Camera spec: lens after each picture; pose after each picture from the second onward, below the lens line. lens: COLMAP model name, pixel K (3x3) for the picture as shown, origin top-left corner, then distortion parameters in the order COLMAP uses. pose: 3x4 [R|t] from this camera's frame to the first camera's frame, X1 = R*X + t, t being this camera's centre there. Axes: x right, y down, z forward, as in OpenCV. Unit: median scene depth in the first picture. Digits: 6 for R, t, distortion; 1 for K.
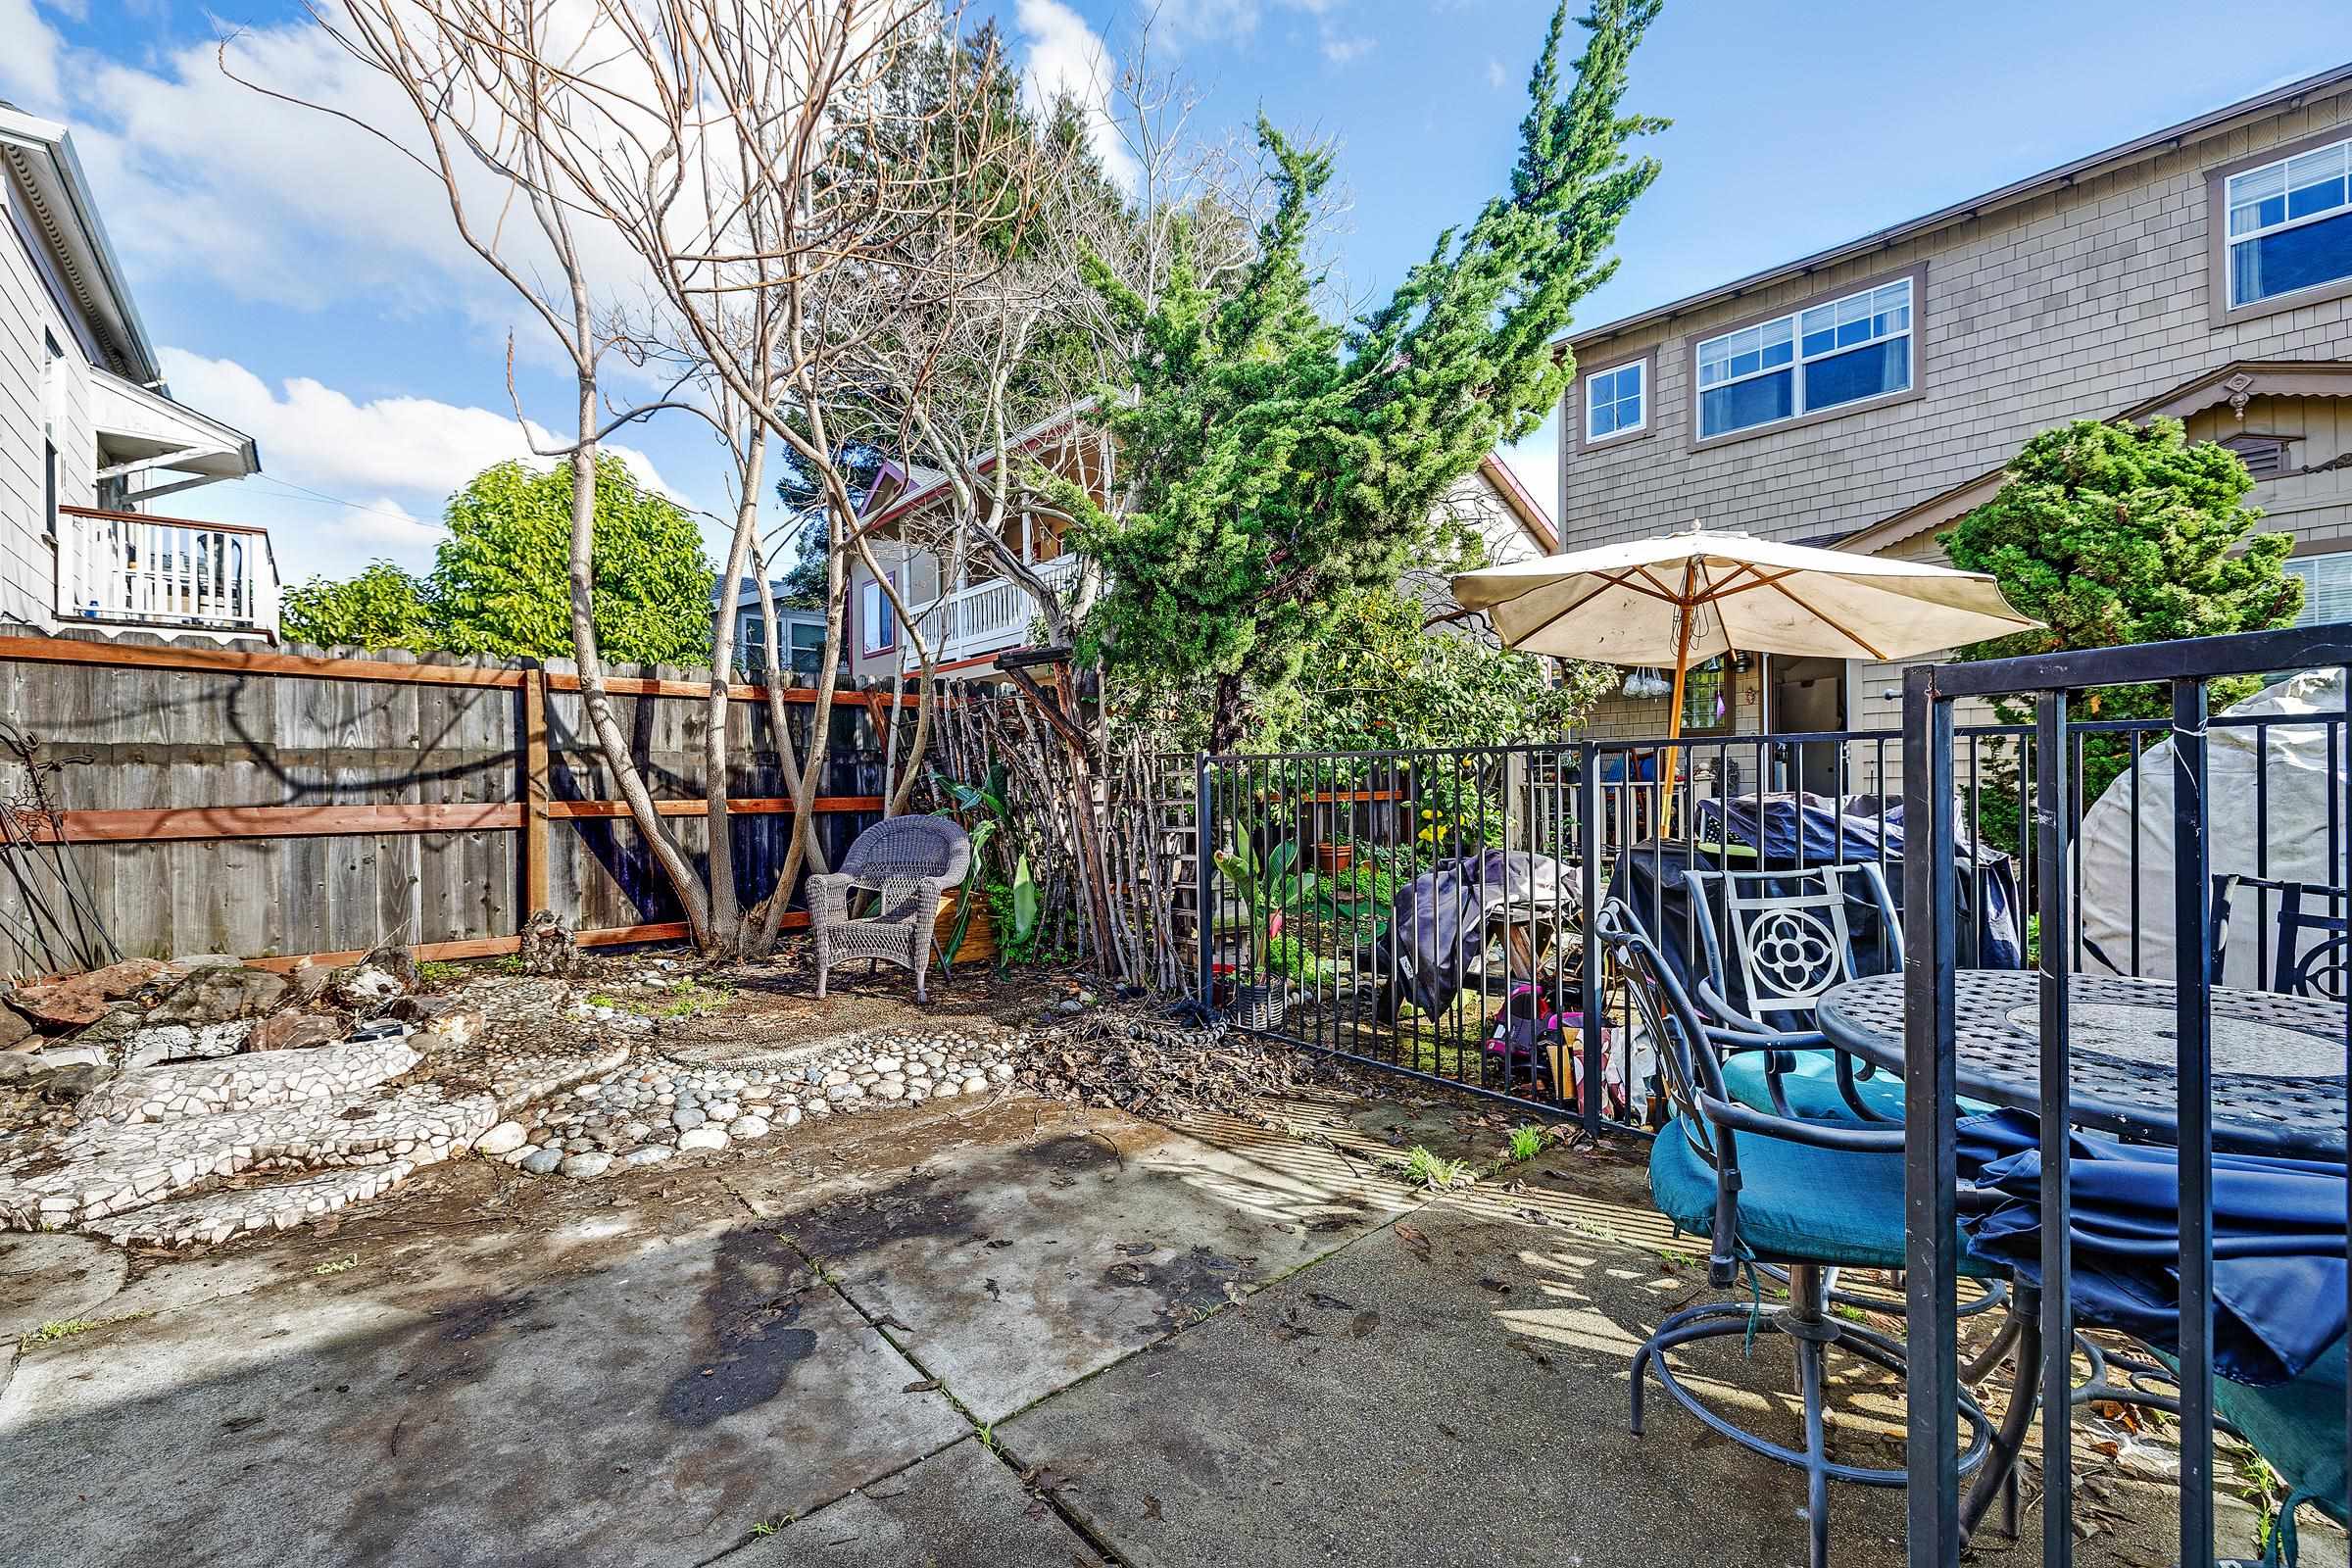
lens RADIAL K [[977.5, 0, 1176.0], [0, 977.5, 784.0], [0, 0, 1]] dist [-0.001759, -0.000135]
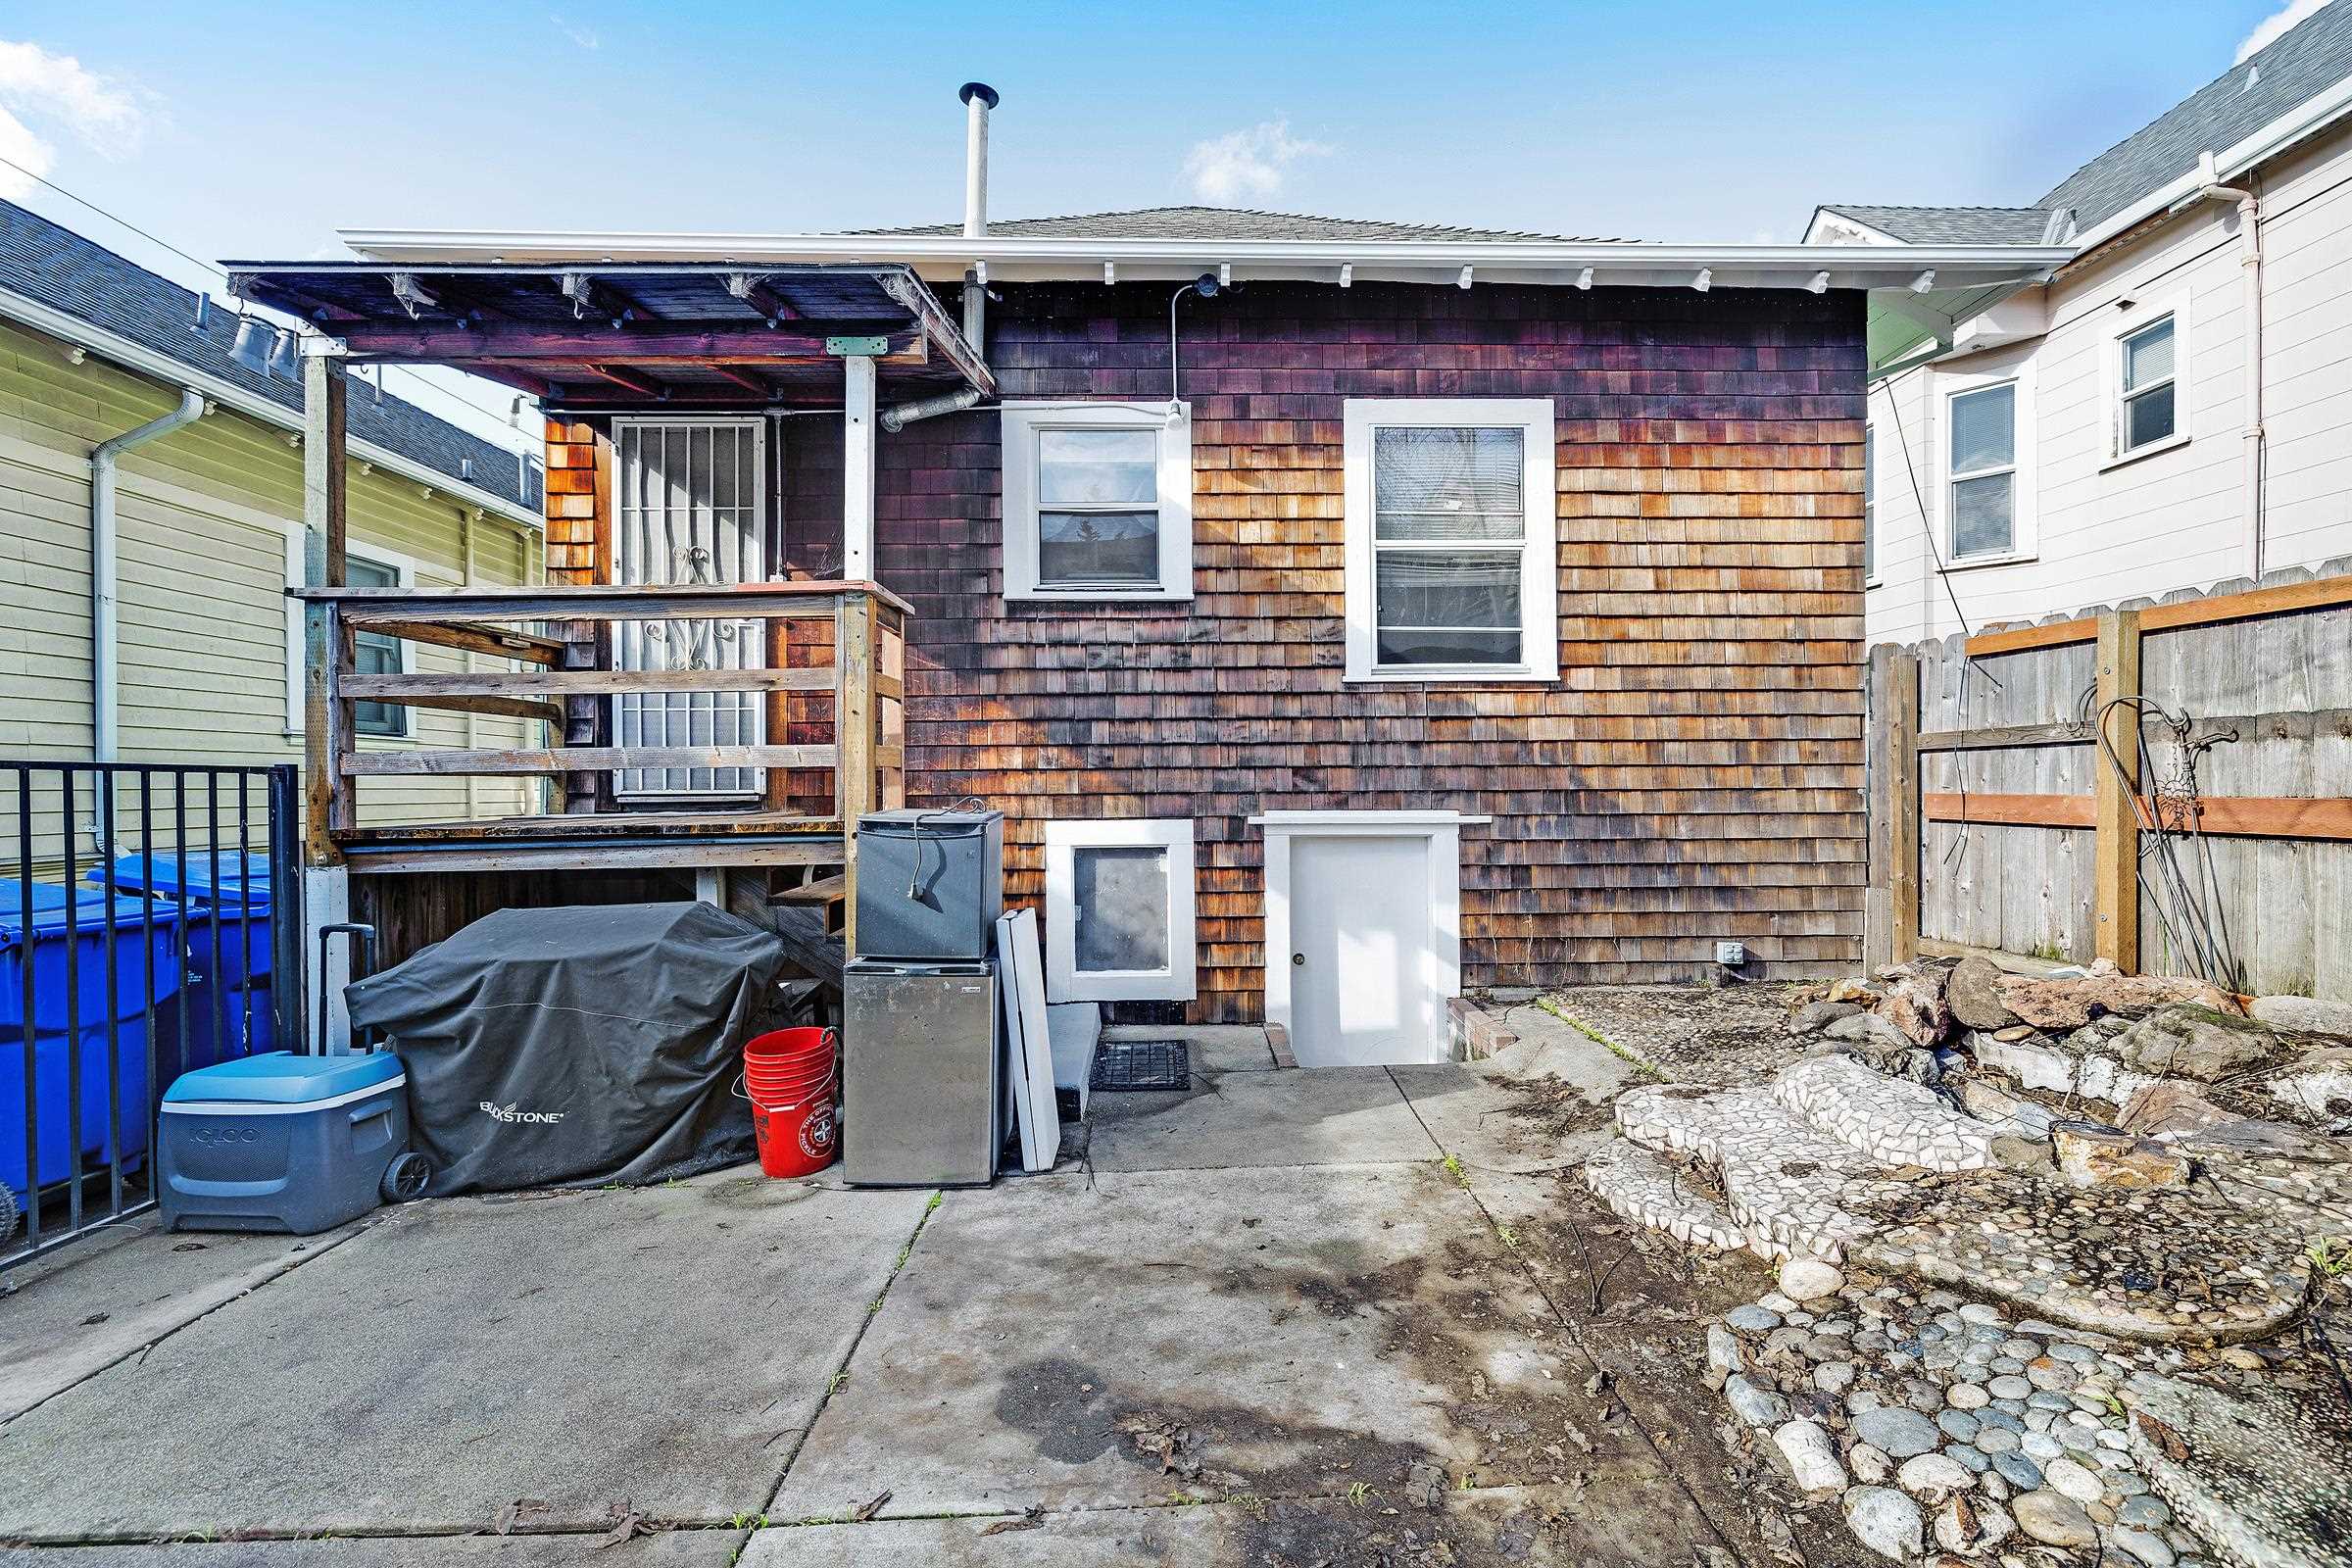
lens RADIAL K [[977.5, 0, 1176.0], [0, 977.5, 784.0], [0, 0, 1]] dist [-0.001759, -0.000135]
pose [[-0.636656, 0.017908, -0.770940, 0.162428], [0.016081, 0.999821, 0.009945, -0.010372], [0.770980, -0.006066, -0.636830, 1.307526]]
